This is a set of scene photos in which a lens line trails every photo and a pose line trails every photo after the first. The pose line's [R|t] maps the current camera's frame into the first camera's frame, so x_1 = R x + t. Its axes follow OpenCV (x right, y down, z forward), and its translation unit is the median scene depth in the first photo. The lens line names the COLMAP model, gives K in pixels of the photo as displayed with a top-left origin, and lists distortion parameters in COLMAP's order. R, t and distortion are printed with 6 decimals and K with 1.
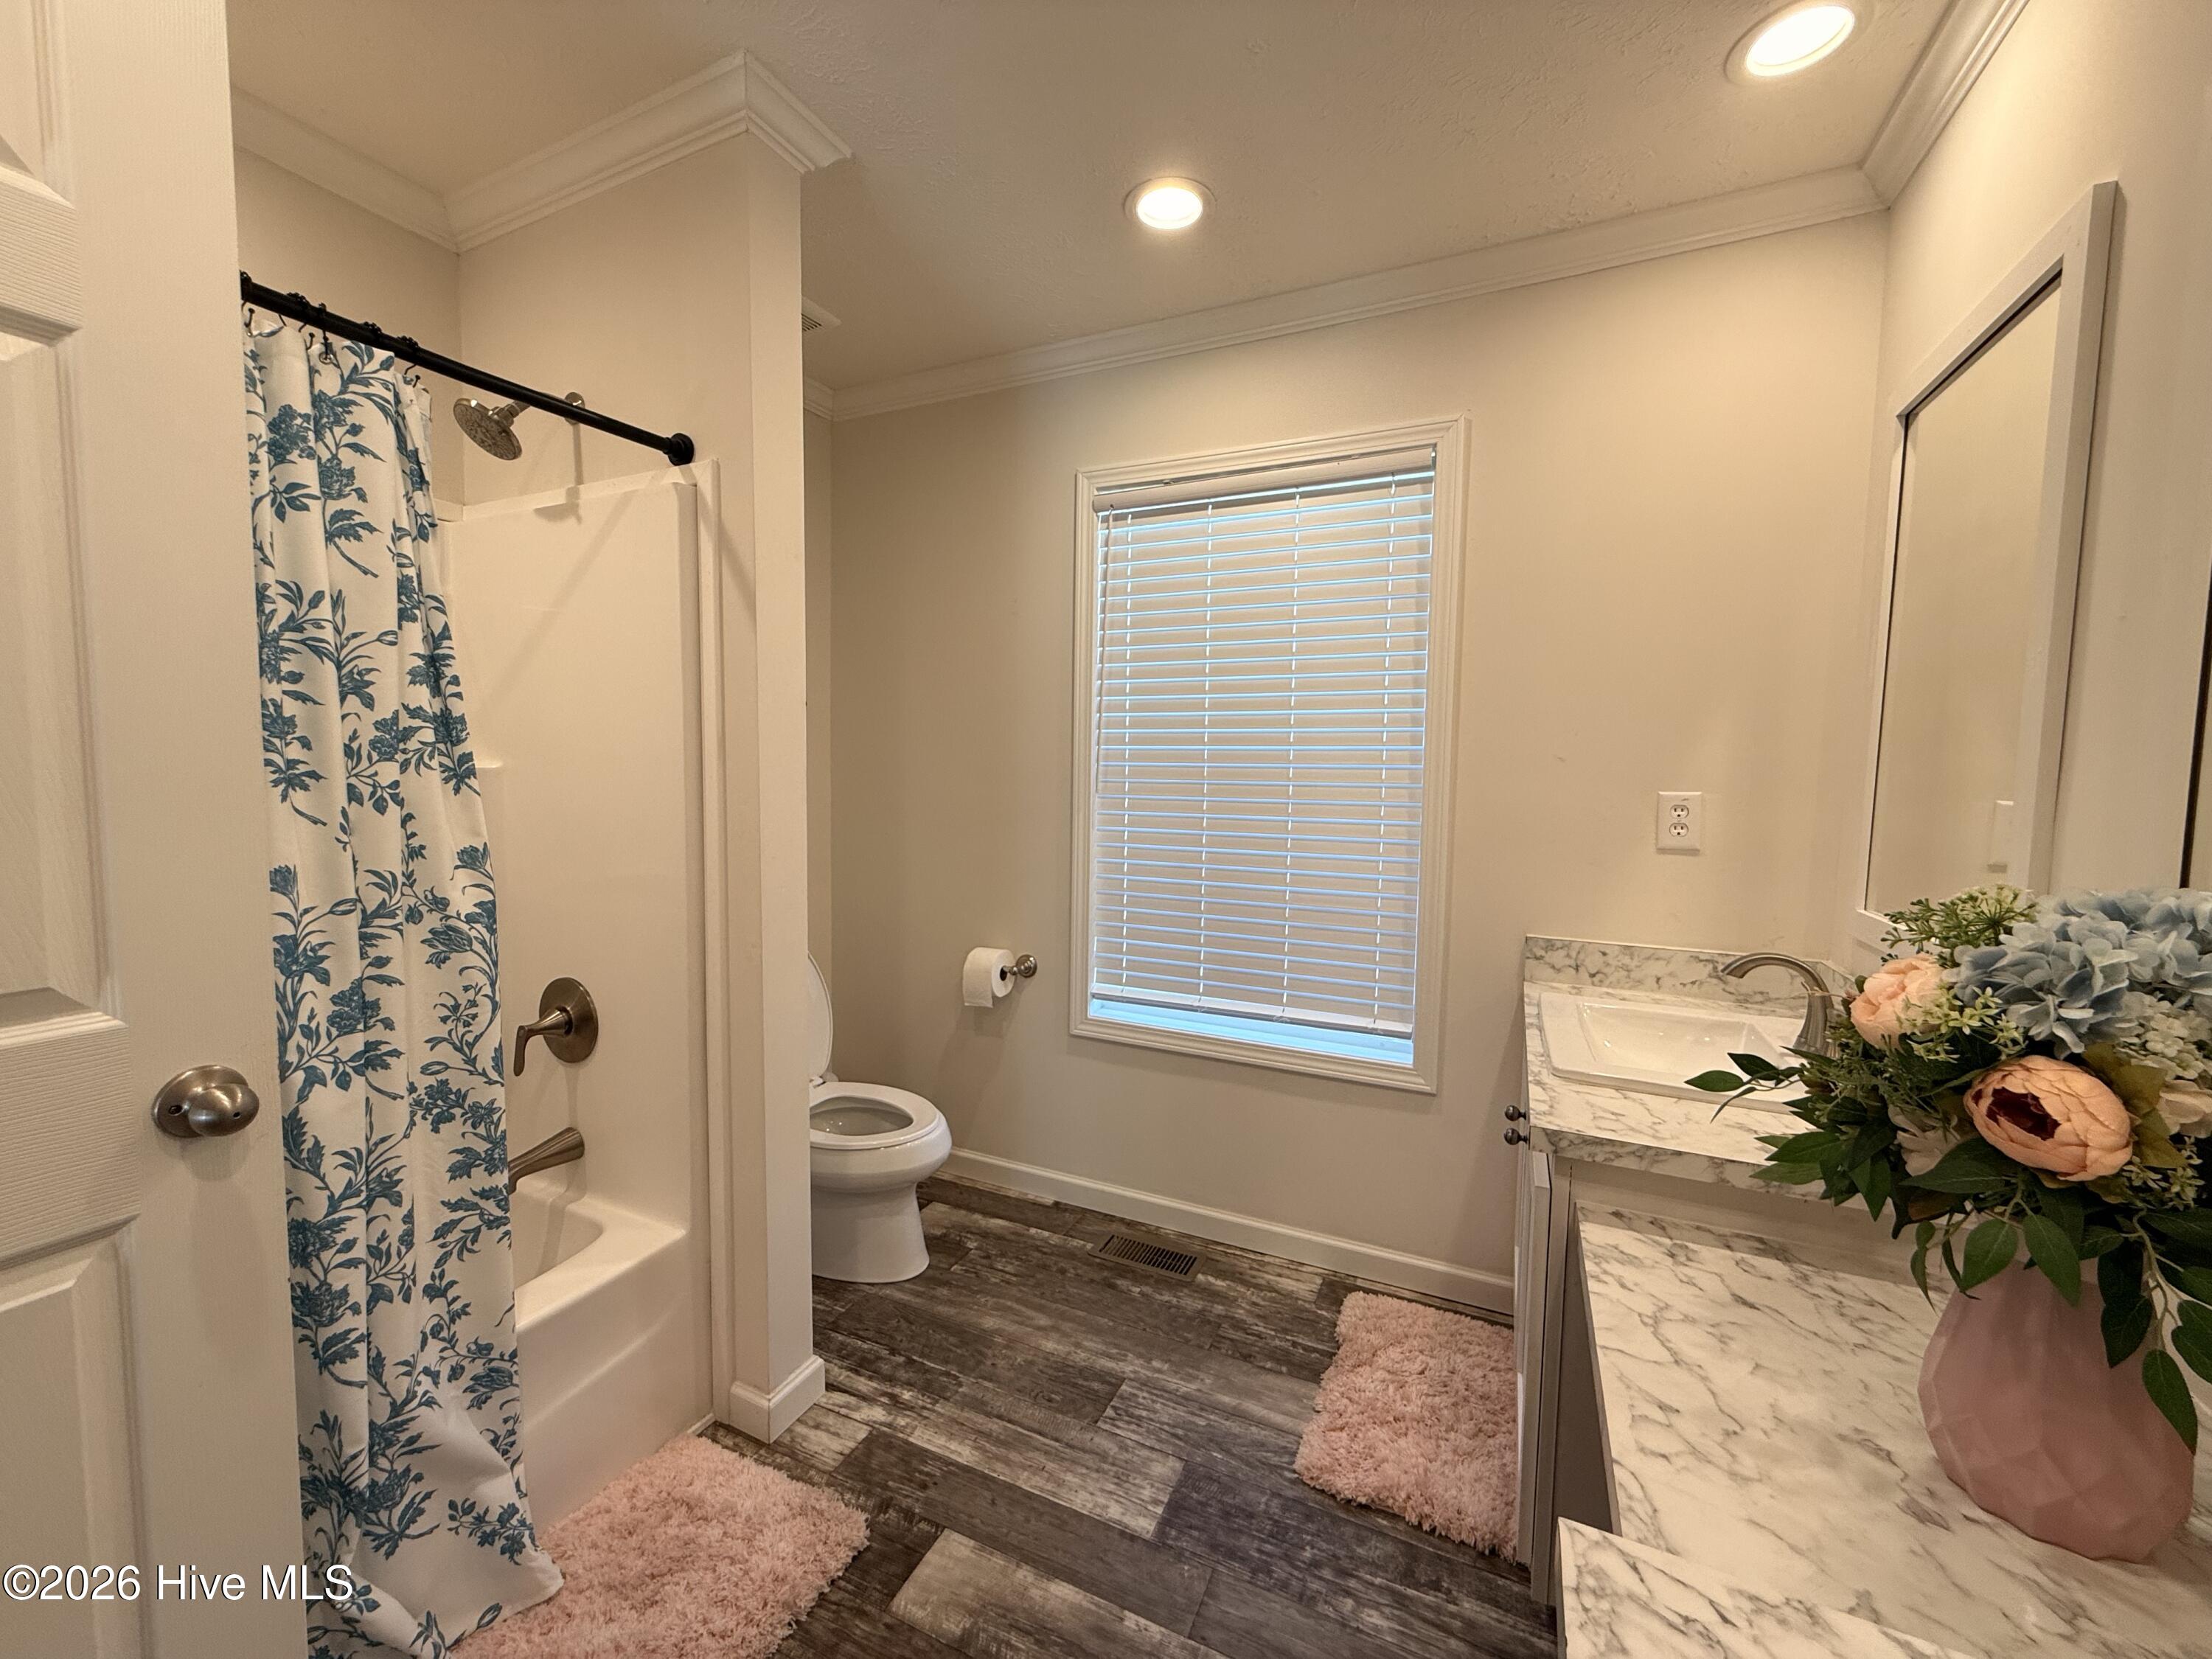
lens RADIAL K [[877.4, 0, 1103.9], [0, 877.4, 835.4], [0, 0, 1]] dist [-0.001431, 0.000493]
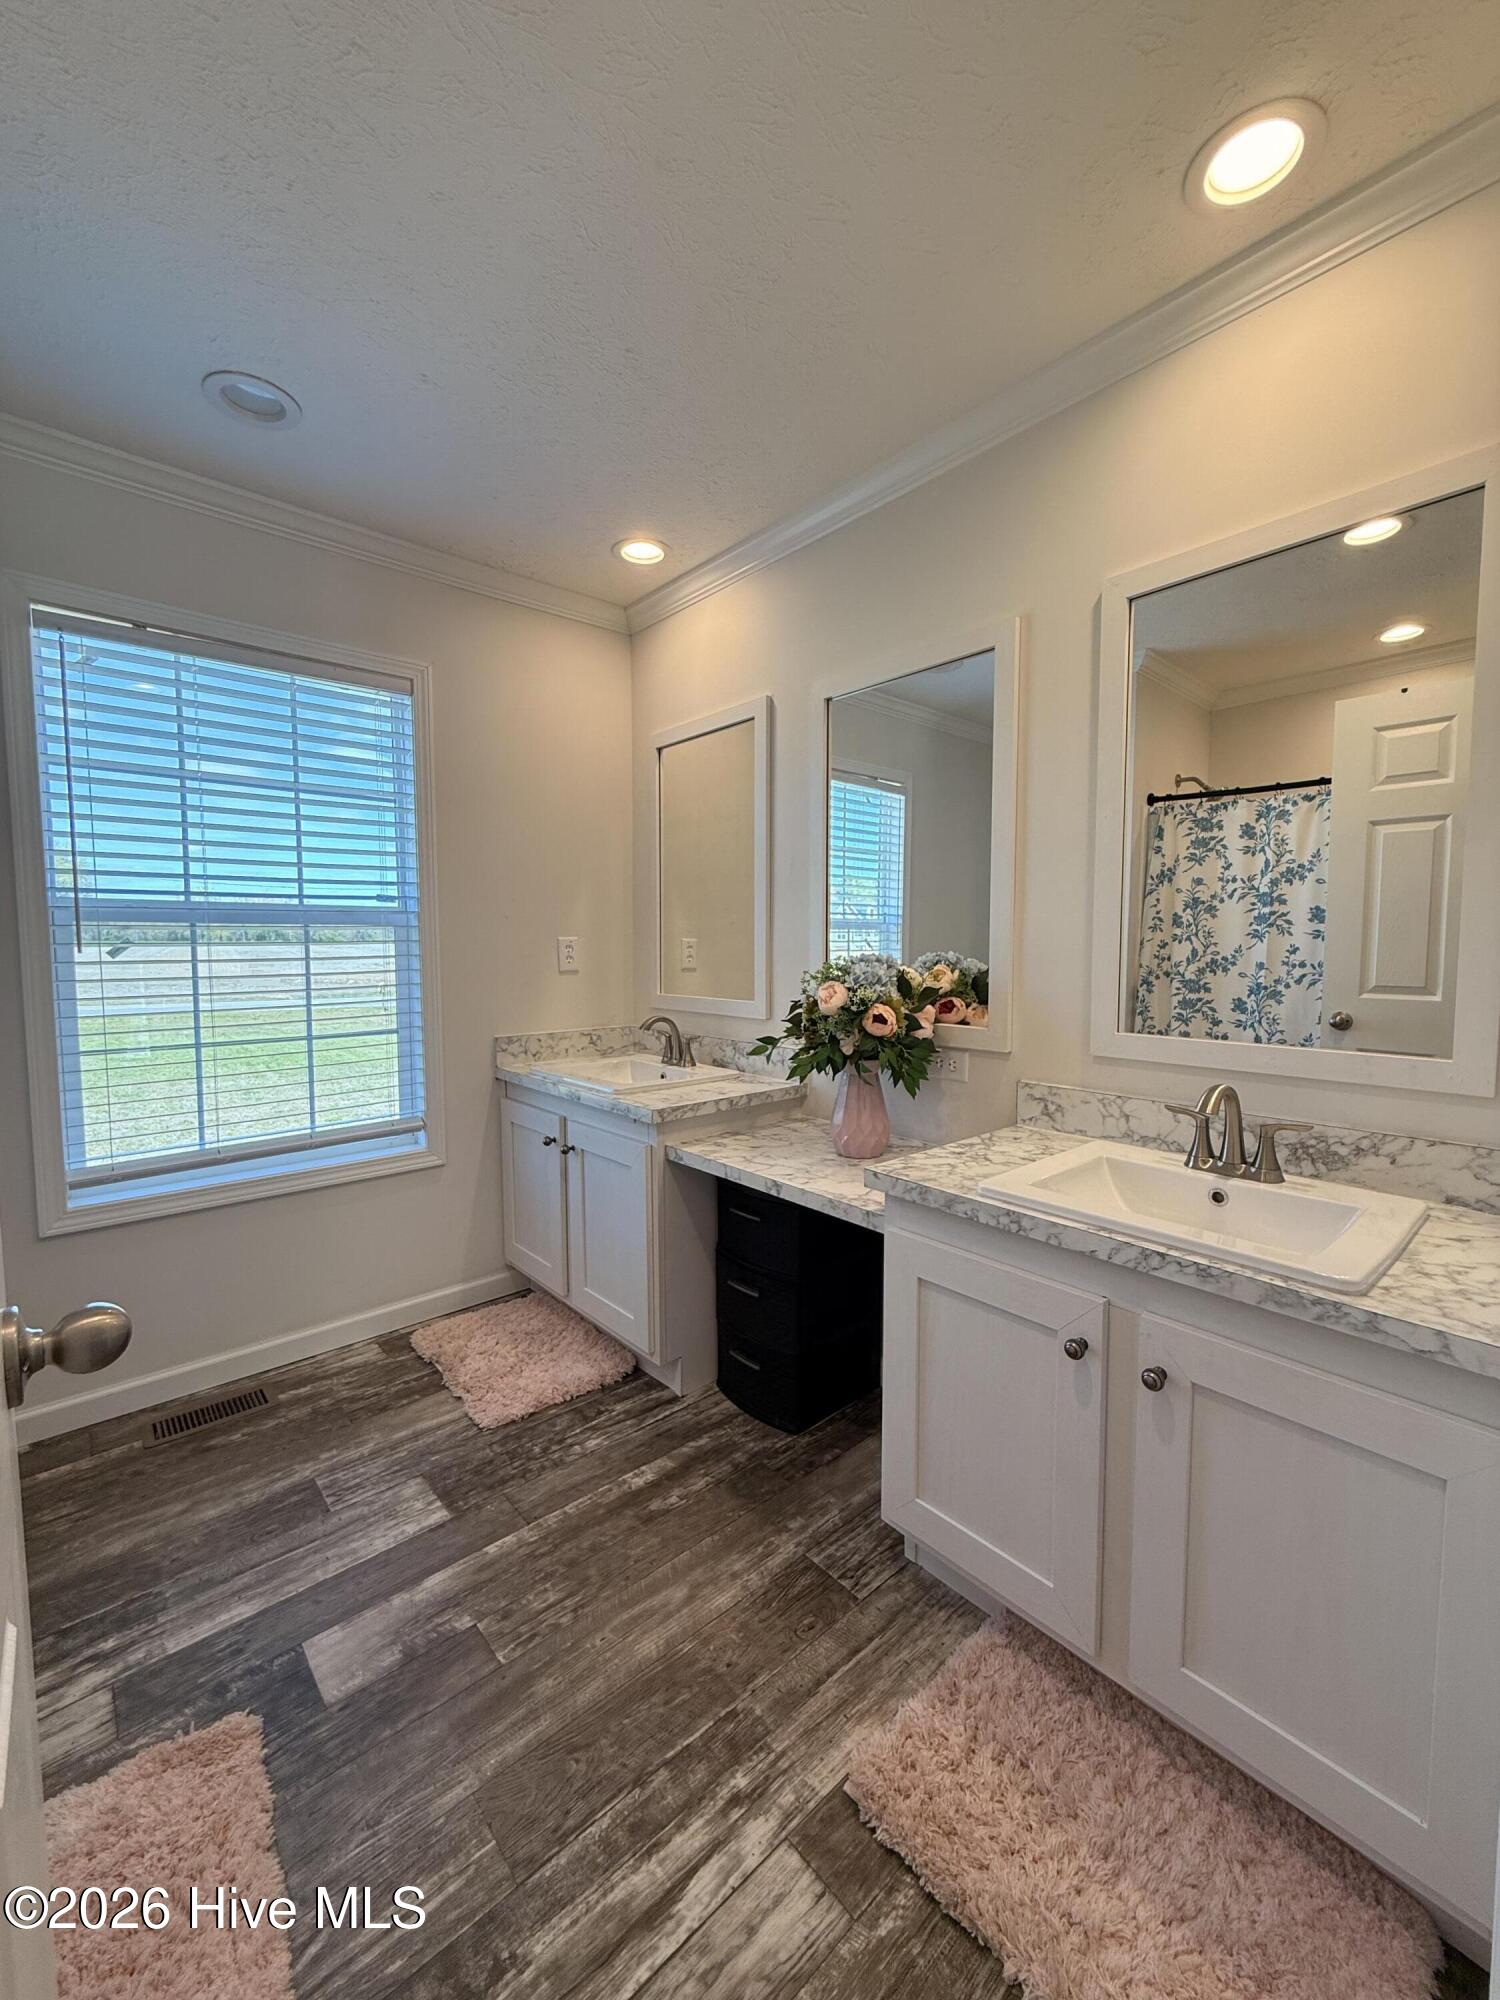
lens RADIAL K [[793.3, 0, 744.9], [0, 793.3, 1011.1], [0, 0, 1]] dist [-0.001431, 0.000493]
pose [[0.400993, -0.096586, 0.910975, -0.707233], [0.078687, 0.994383, 0.070793, 0.012369], [-0.912695, 0.043295, 0.406340, 0.091909]]
